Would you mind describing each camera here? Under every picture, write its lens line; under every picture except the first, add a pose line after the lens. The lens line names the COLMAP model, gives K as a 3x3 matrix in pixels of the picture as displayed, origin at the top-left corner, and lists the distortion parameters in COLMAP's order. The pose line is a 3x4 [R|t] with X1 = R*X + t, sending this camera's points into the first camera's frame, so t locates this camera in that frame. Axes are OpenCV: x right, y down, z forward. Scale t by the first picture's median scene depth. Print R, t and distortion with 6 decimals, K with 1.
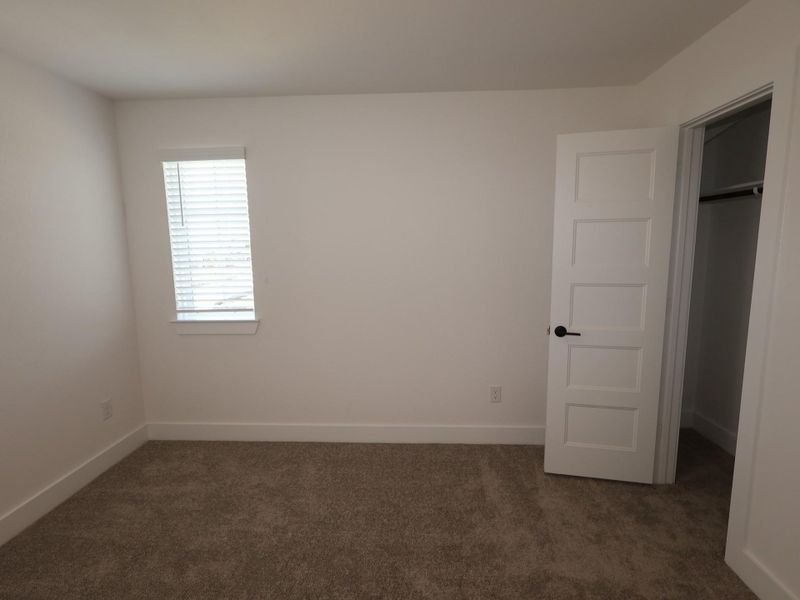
lens RADIAL K [[418.6, 0, 400.0], [0, 418.6, 300.0], [0, 0, 1]] dist [0.001218, 0.000078]
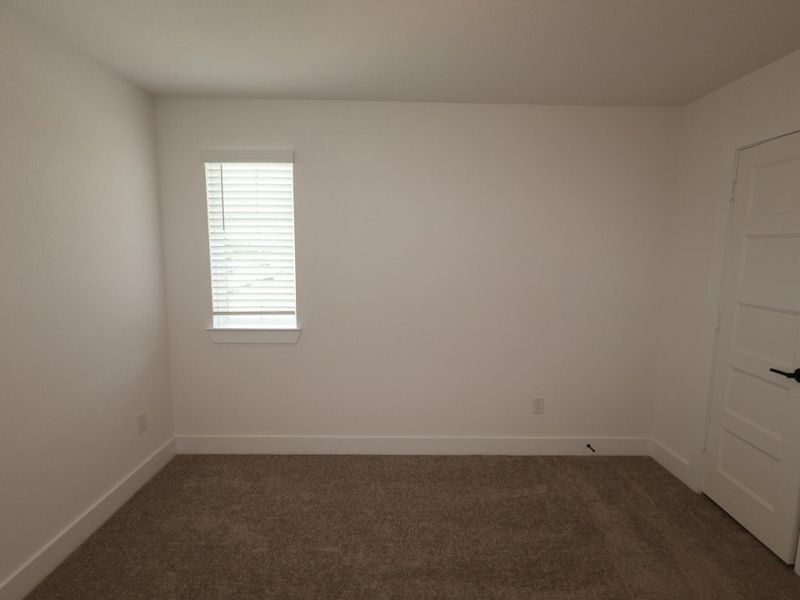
lens RADIAL K [[418.6, 0, 400.0], [0, 418.6, 300.0], [0, 0, 1]] dist [0.001218, 0.000078]
pose [[0.997794, 0.014858, 0.064702, -0.177362], [-0.014029, 0.999814, -0.013247, -0.009389], [-0.064887, 0.012310, 0.997817, 0.018968]]
